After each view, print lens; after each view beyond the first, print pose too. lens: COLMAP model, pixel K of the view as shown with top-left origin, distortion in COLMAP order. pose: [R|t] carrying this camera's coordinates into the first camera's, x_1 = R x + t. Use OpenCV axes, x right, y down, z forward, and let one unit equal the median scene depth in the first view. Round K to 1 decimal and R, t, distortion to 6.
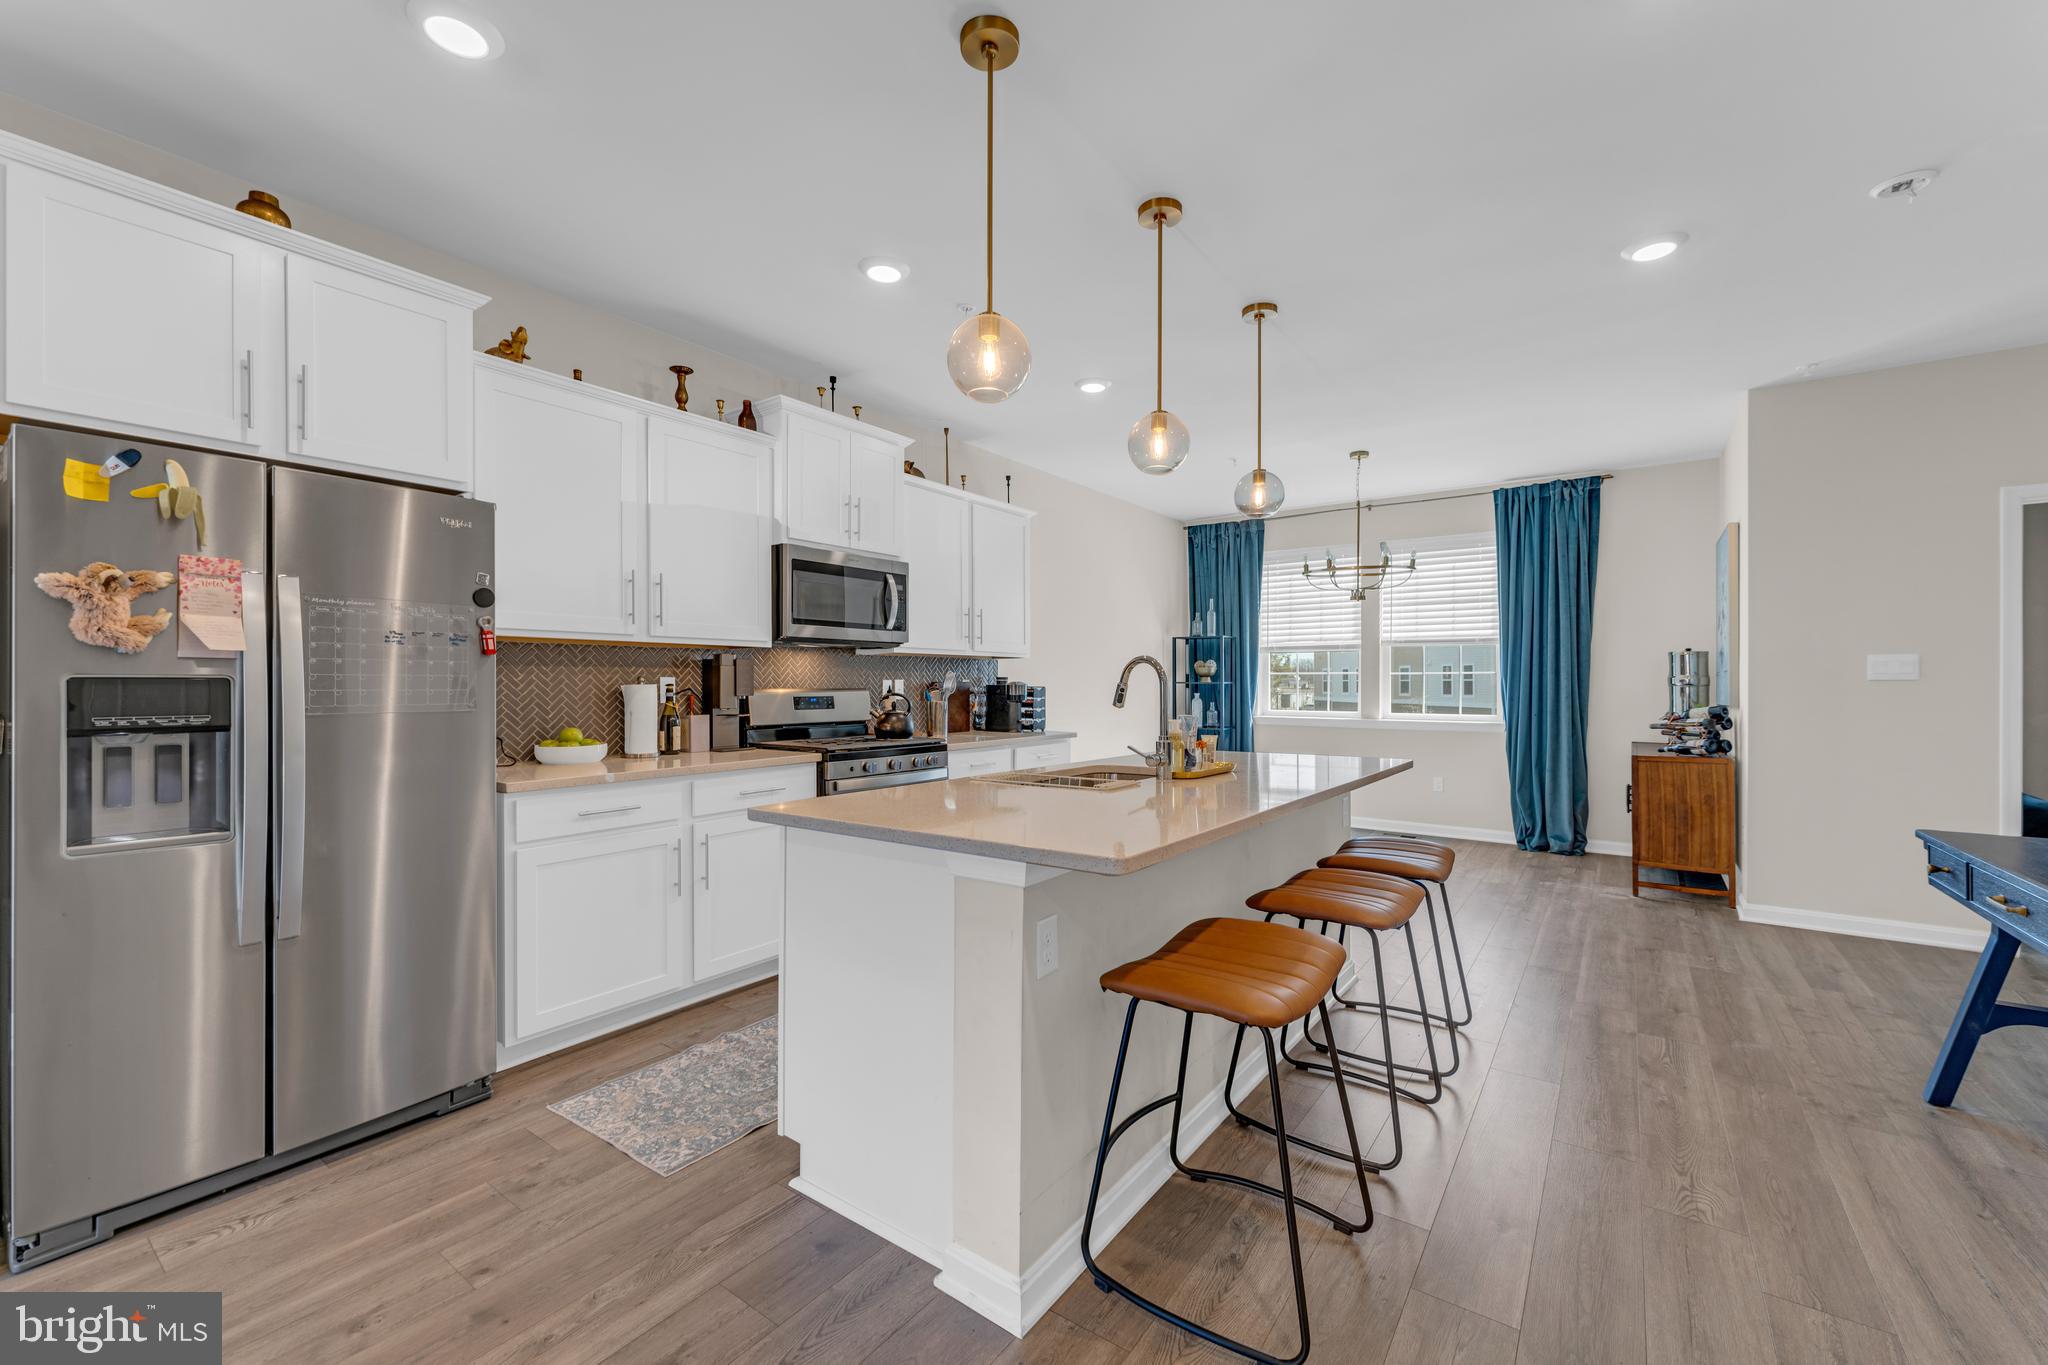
lens RADIAL K [[832.8, 0, 1028.6], [0, 832.8, 686.6], [0, 0, 1]] dist [-0.000728, 0.000139]
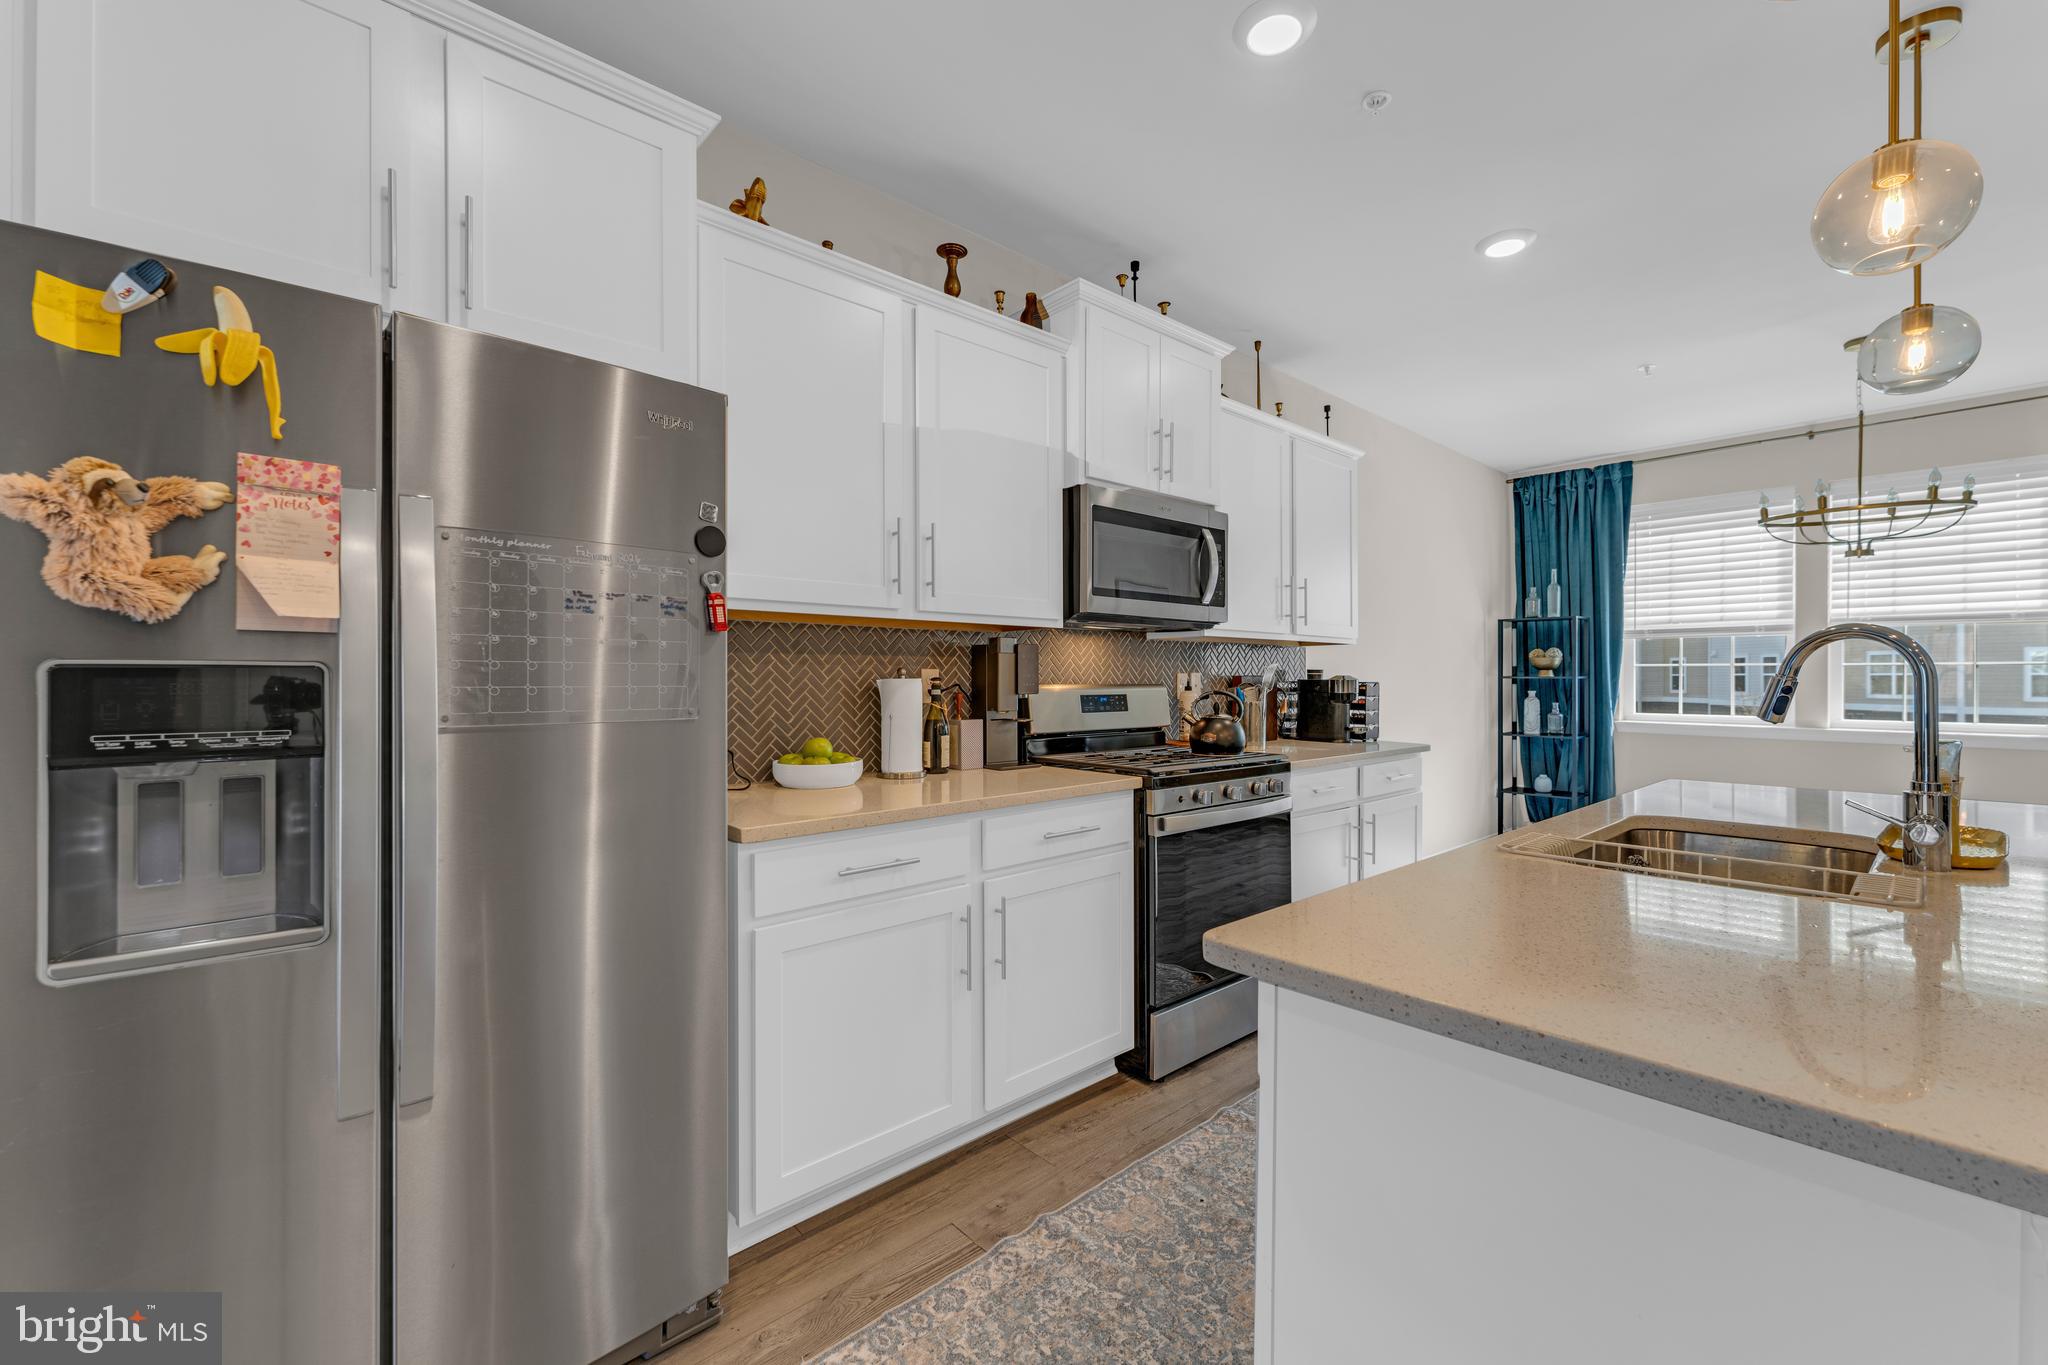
lens RADIAL K [[832.8, 0, 1028.6], [0, 832.8, 686.6], [0, 0, 1]] dist [-0.000728, 0.000139]
pose [[0.976456, 0.003440, -0.215687, -0.172368], [-0.002049, 0.999976, 0.006672, -0.000483], [0.215705, -0.006073, 0.976440, 0.265814]]
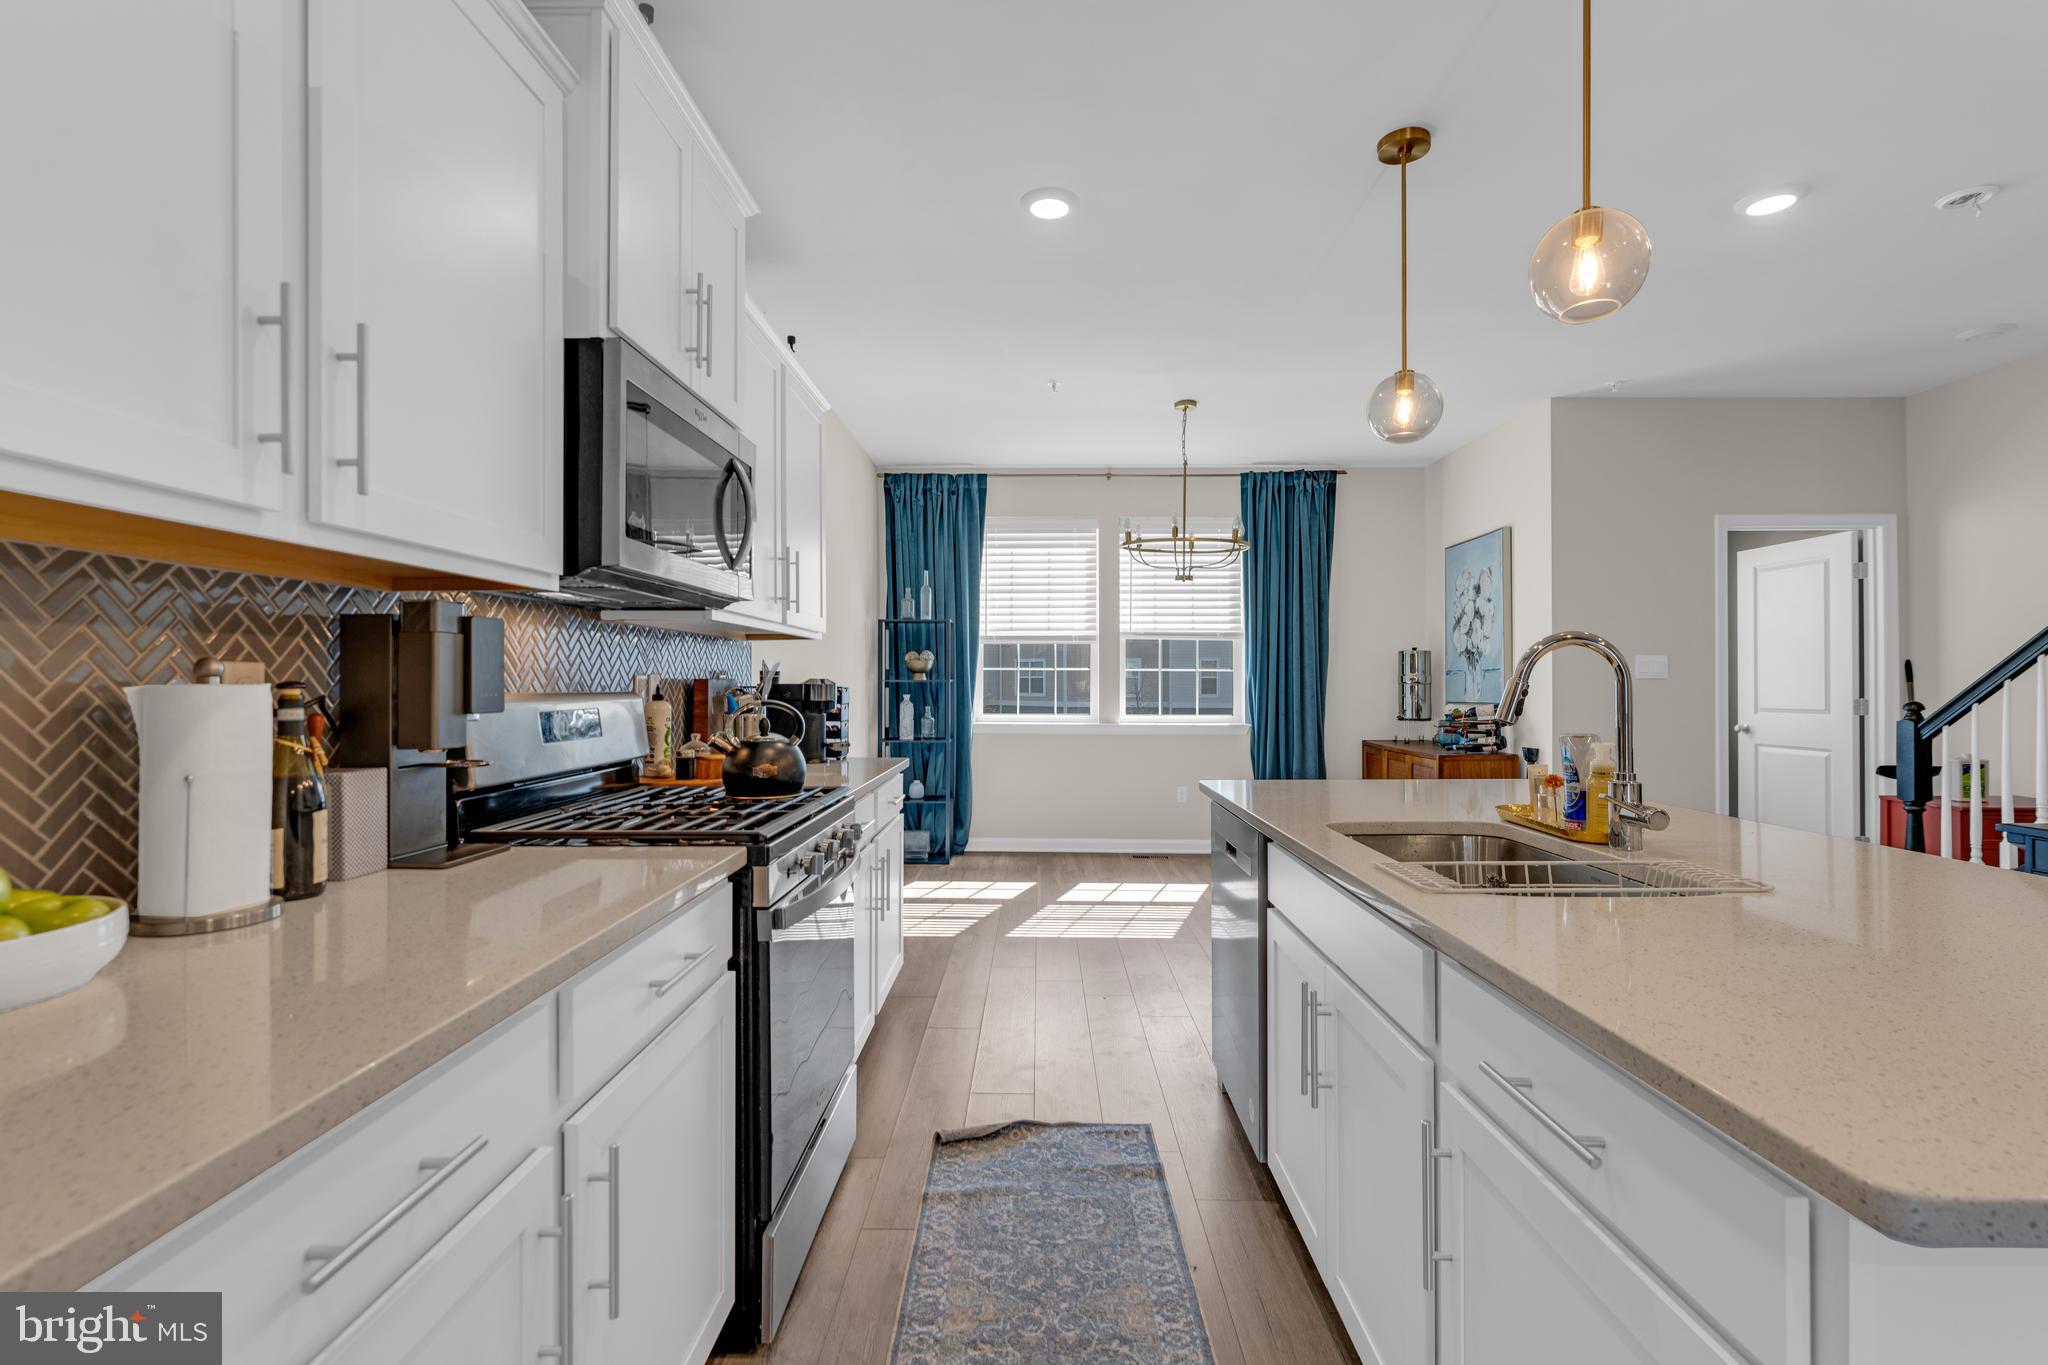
lens RADIAL K [[925.5, 0, 1027.6], [0, 925.5, 680.3], [0, 0, 1]] dist [0.000049, 0.000015]
pose [[0.819225, 0.001003, 0.573471, -0.363708], [0.002217, 0.999985, -0.004917, -0.001408], [-0.573468, 0.005299, 0.819211, 0.482731]]
